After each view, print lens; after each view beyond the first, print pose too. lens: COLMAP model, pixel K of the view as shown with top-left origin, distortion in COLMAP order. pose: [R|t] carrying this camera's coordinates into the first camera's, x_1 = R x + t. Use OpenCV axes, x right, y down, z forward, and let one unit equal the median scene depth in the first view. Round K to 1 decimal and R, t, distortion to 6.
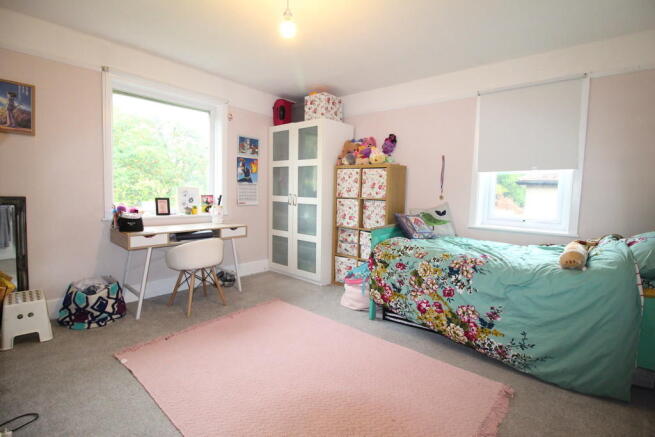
lens RADIAL K [[302.4, 0, 330.3], [0, 302.4, 215.9], [0, 0, 1]] dist [-0.021659, -0.001424]
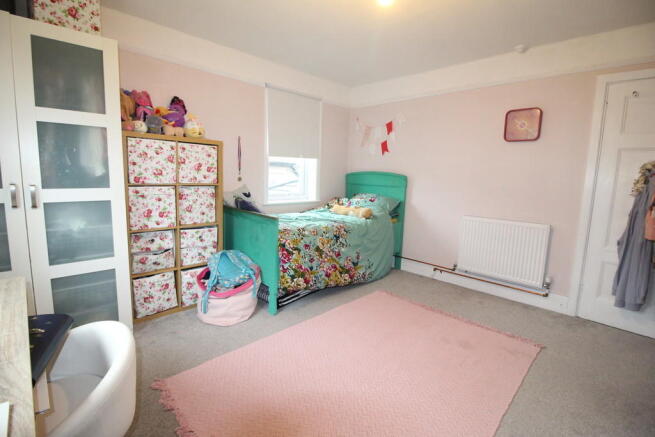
lens RADIAL K [[302.4, 0, 330.6], [0, 302.4, 216.1], [0, 0, 1]] dist [-0.021659, -0.001424]
pose [[0.082011, -0.159208, 0.983833, -0.584271], [0.052870, 0.986463, 0.155227, -0.076460], [-0.995228, 0.039284, 0.089318, 0.592606]]
